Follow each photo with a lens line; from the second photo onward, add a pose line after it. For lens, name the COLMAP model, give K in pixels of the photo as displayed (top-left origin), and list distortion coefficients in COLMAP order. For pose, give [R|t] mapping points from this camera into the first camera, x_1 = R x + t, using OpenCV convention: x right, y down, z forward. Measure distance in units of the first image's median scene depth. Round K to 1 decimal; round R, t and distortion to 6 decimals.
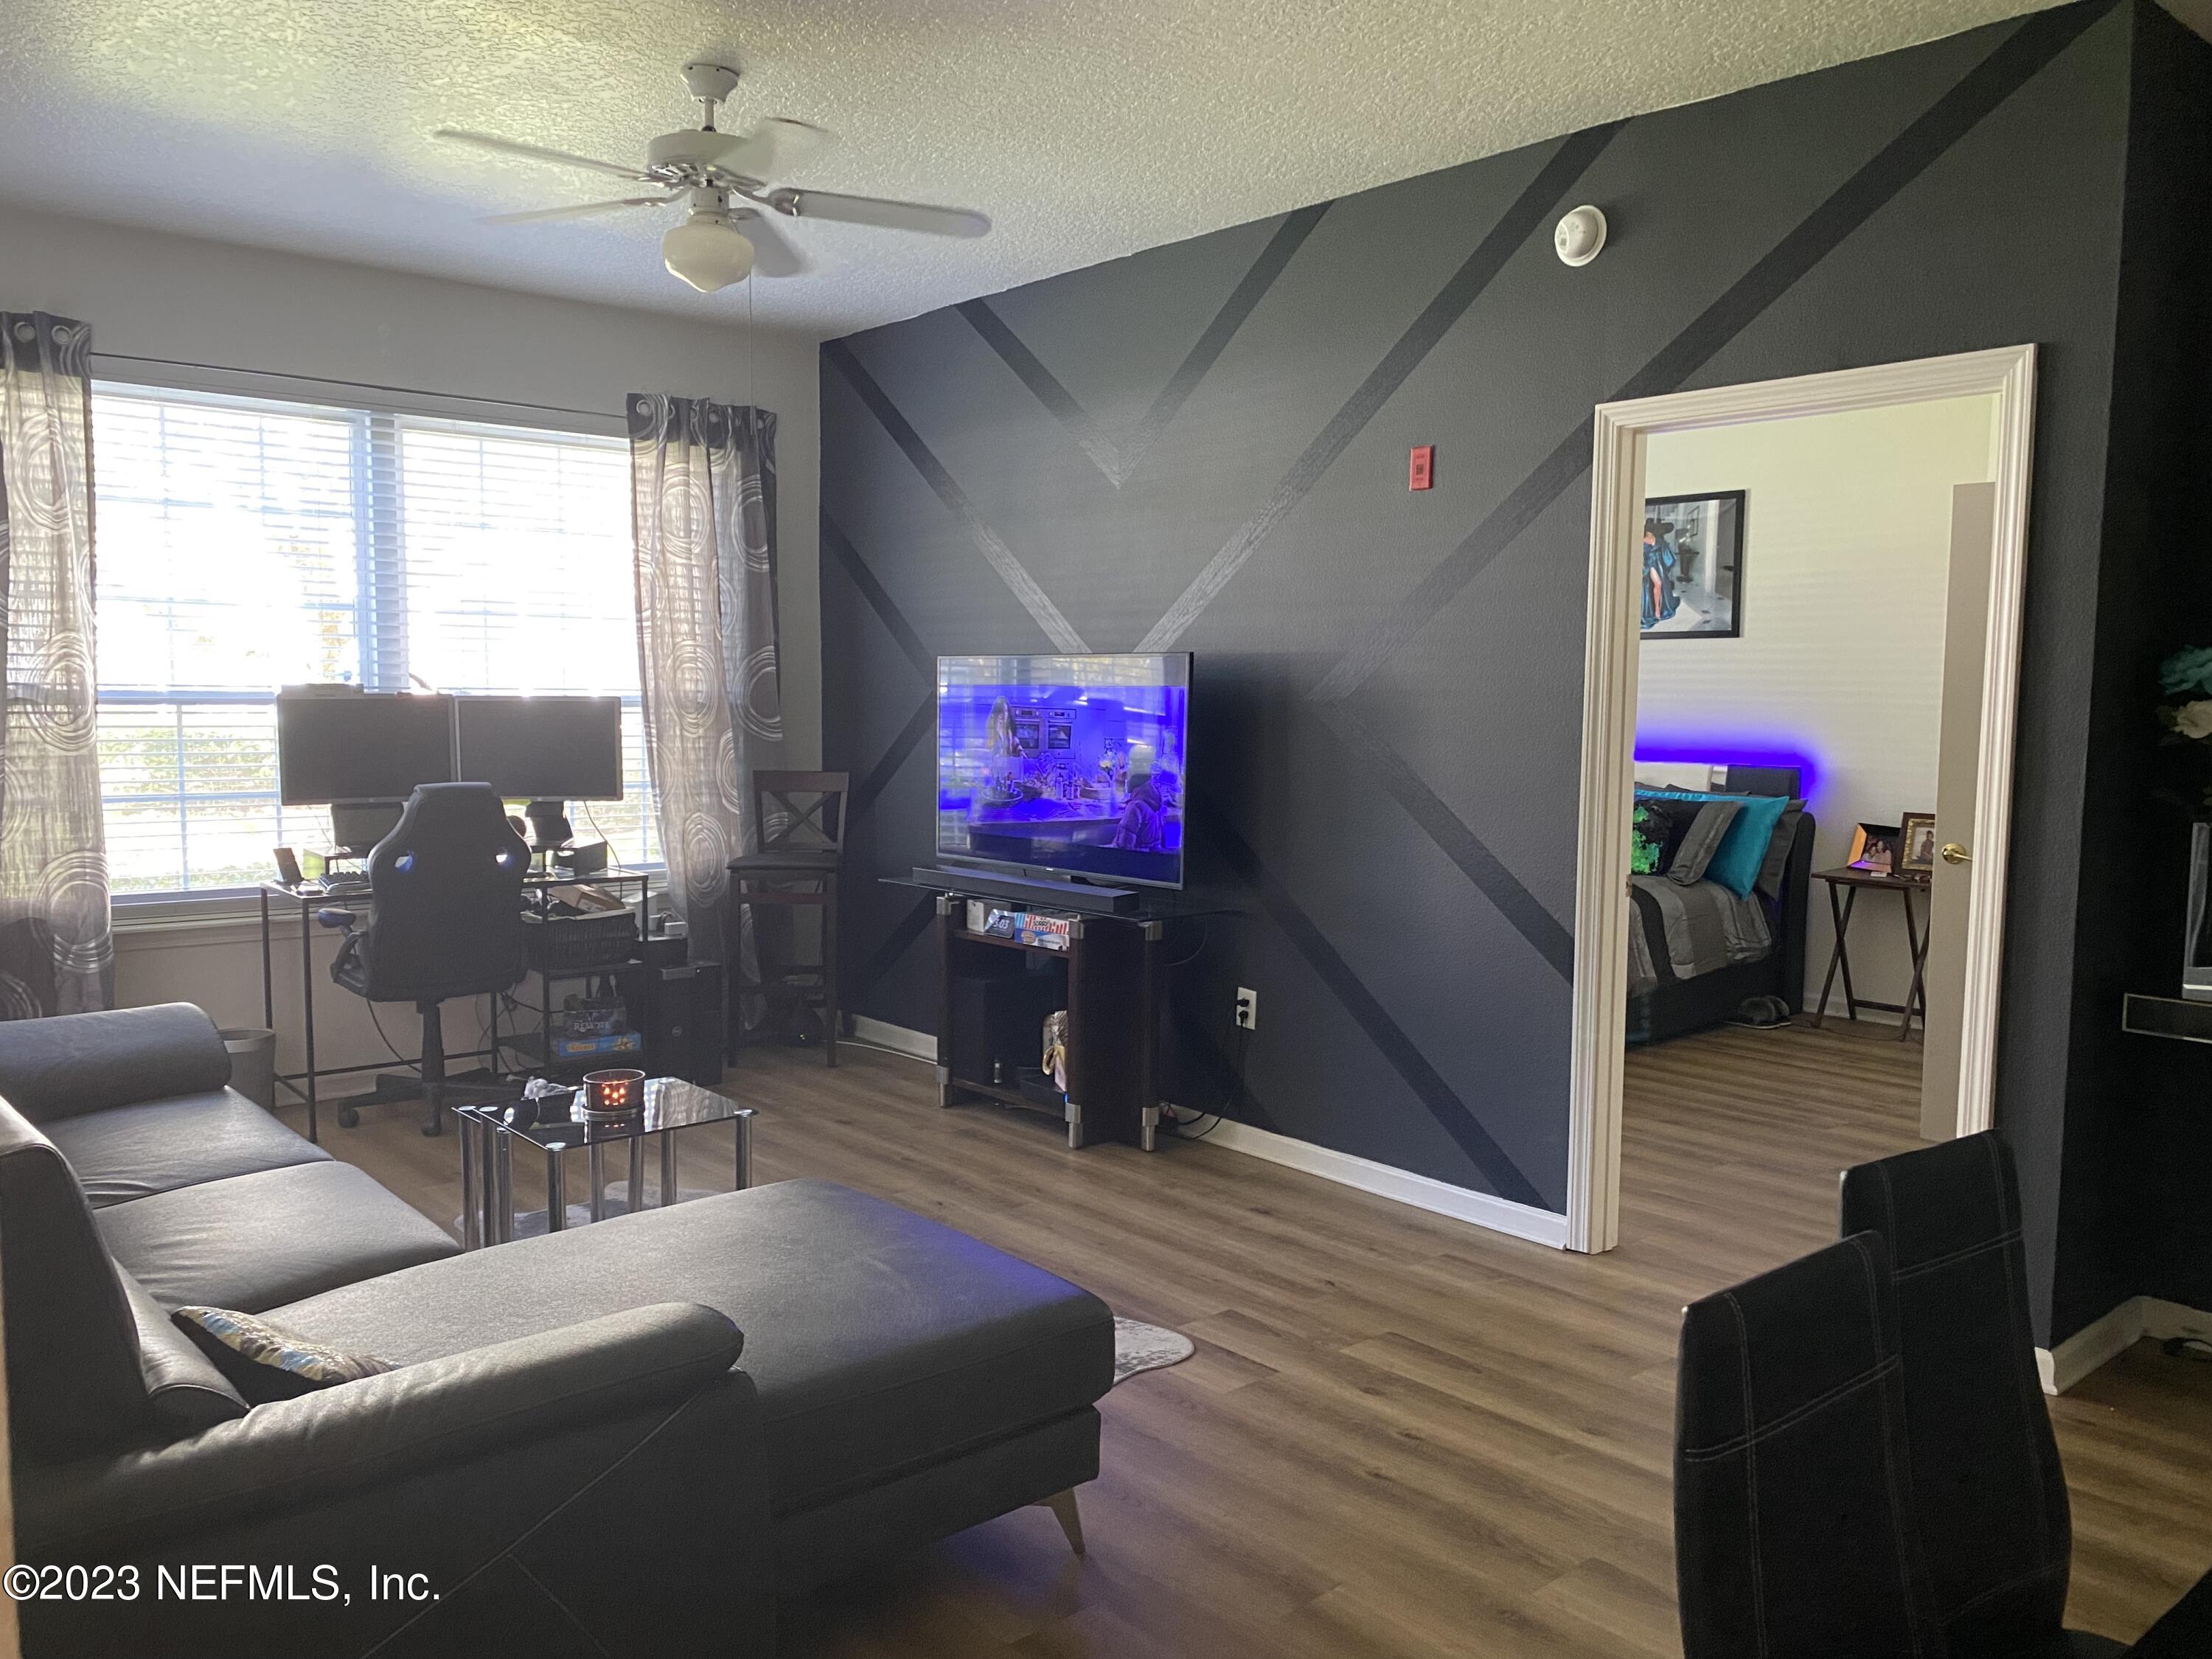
lens RADIAL K [[1726.3, 0, 1070.7], [0, 1726.3, 835.7], [0, 0, 1]] dist [0.059996, -0.080039]
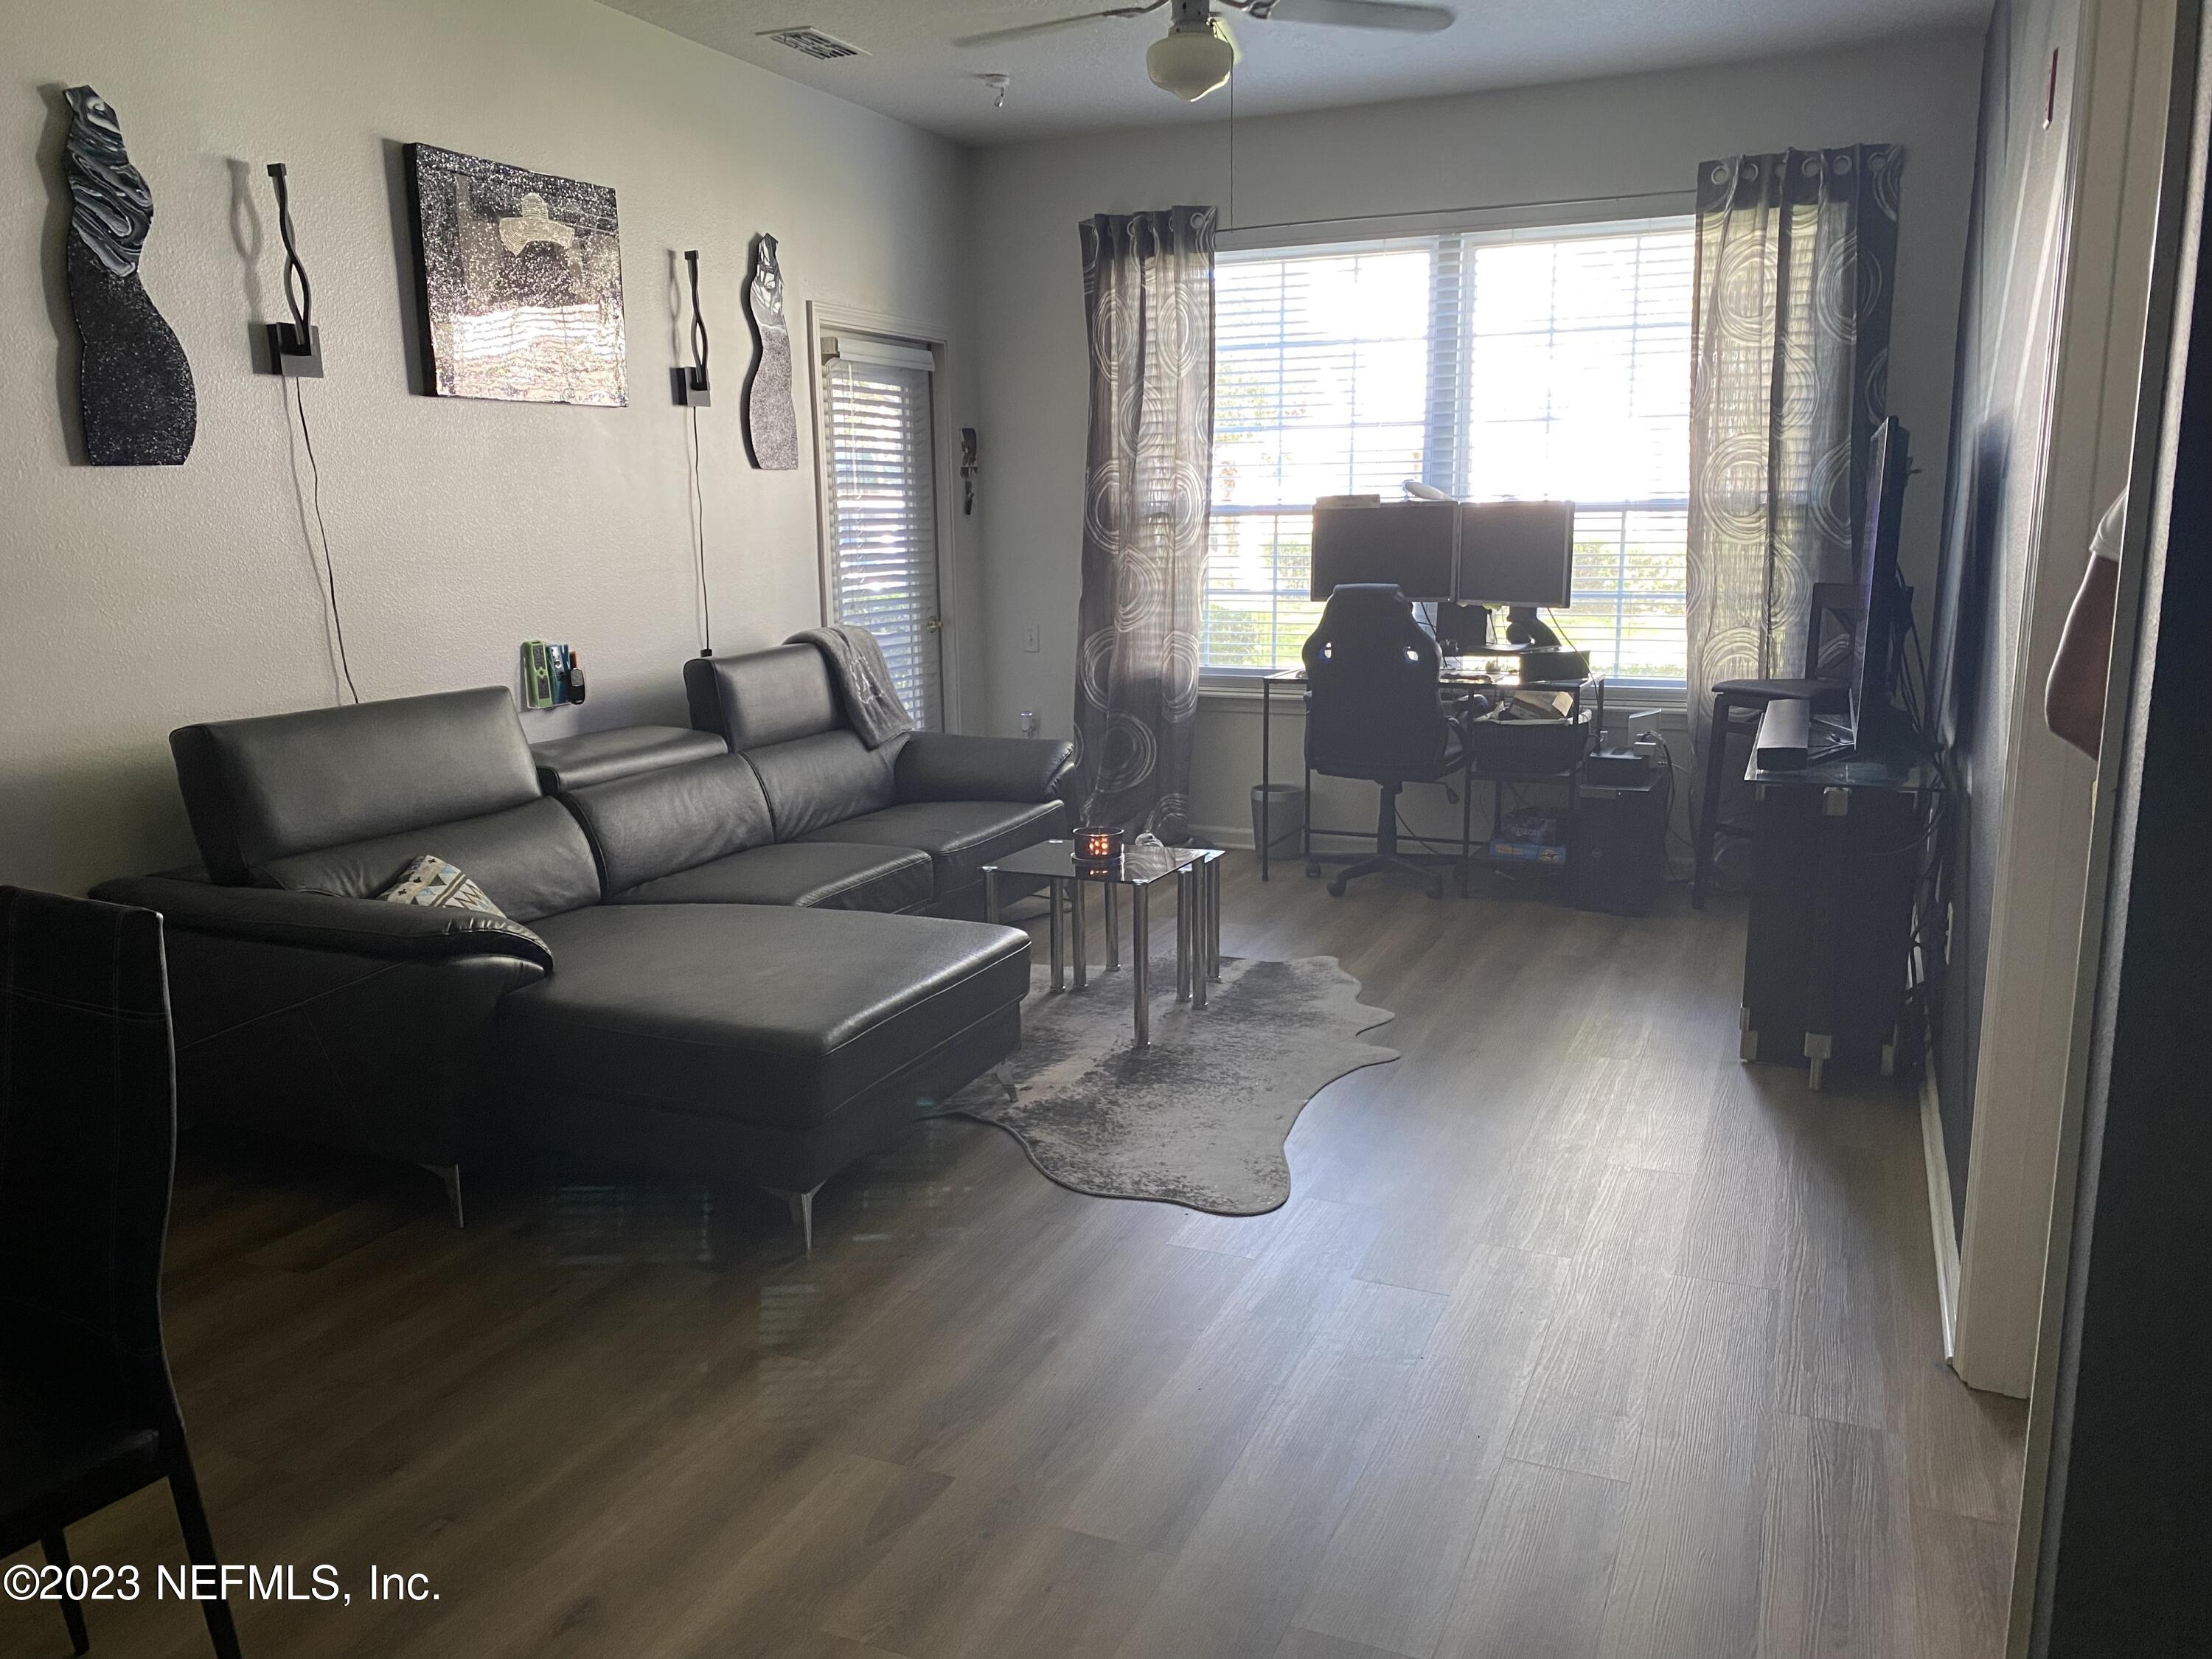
lens RADIAL K [[1726.3, 0, 1108.0], [0, 1726.3, 827.0], [0, 0, 1]] dist [0.059996, -0.080039]
pose [[0.443111, 0.144739, -0.884705, 0.516449], [-0.061673, 0.989464, 0.130988, -0.010506], [0.894343, -0.003480, 0.447369, 0.337388]]
